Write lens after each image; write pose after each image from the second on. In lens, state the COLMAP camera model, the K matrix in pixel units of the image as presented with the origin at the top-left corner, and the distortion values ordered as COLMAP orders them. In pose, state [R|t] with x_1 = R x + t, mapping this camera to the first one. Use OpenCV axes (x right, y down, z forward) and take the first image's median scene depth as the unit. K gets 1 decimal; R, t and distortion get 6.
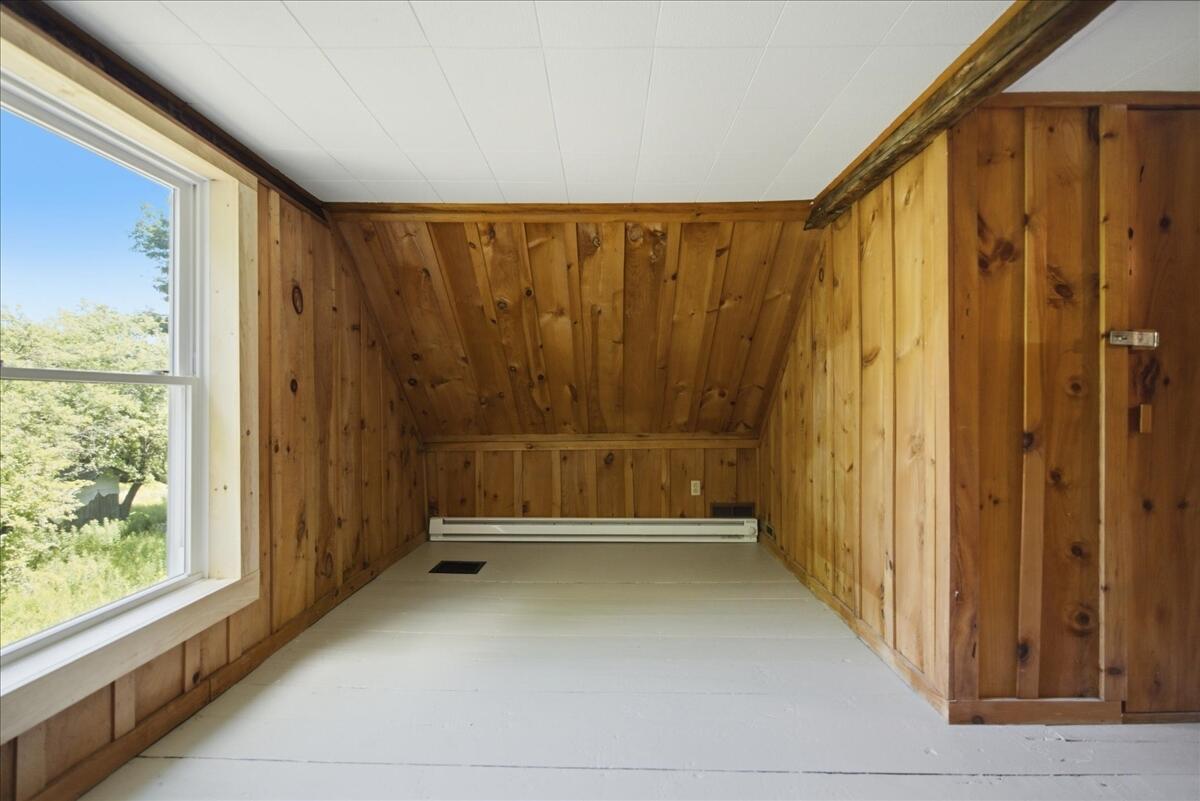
lens RADIAL K [[540.0, 0, 600.0], [0, 540.0, 400.5], [0, 0, 1]] dist [-0.000091, 0.000008]
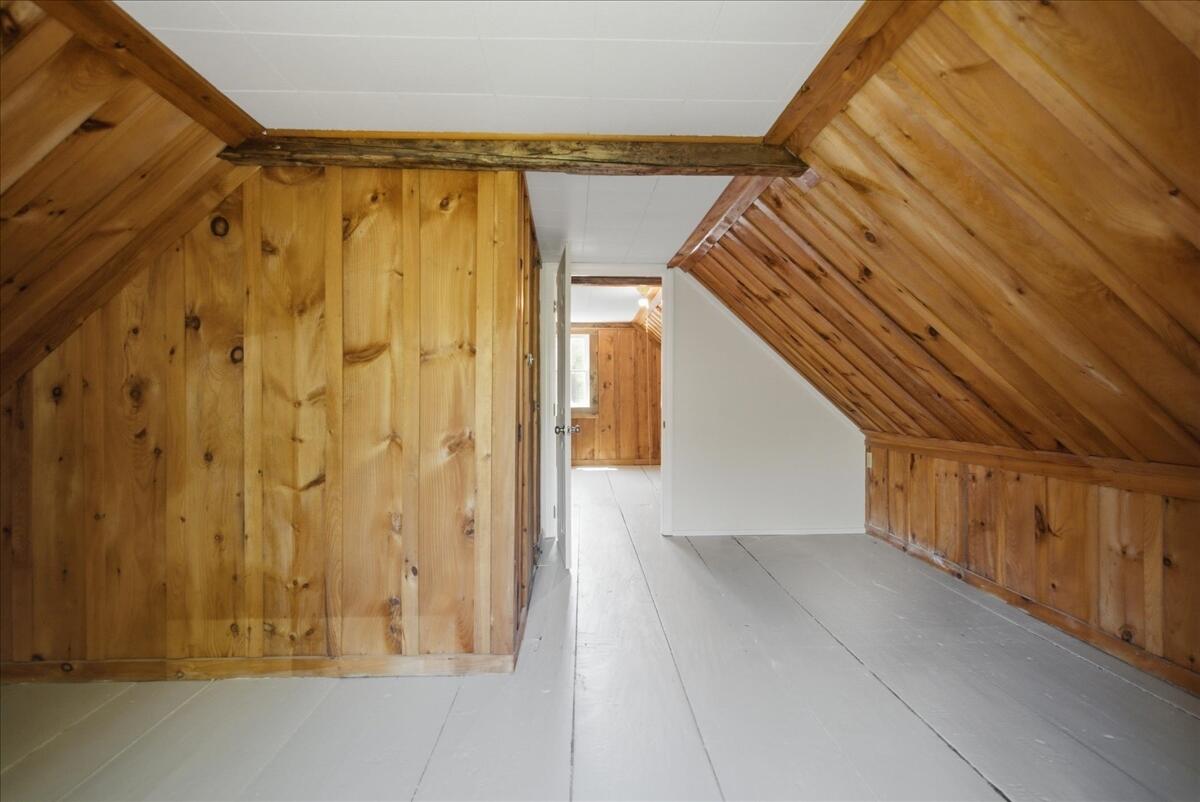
lens RADIAL K [[569.0, 0, 600.0], [0, 569.0, 401.0], [0, 0, 1]] dist [0.001858, 0.000135]
pose [[-0.057500, -0.005405, 0.998331, -0.568293], [0.005565, 0.999968, 0.005735, -0.003907], [-0.998330, 0.005886, -0.057468, 0.825108]]
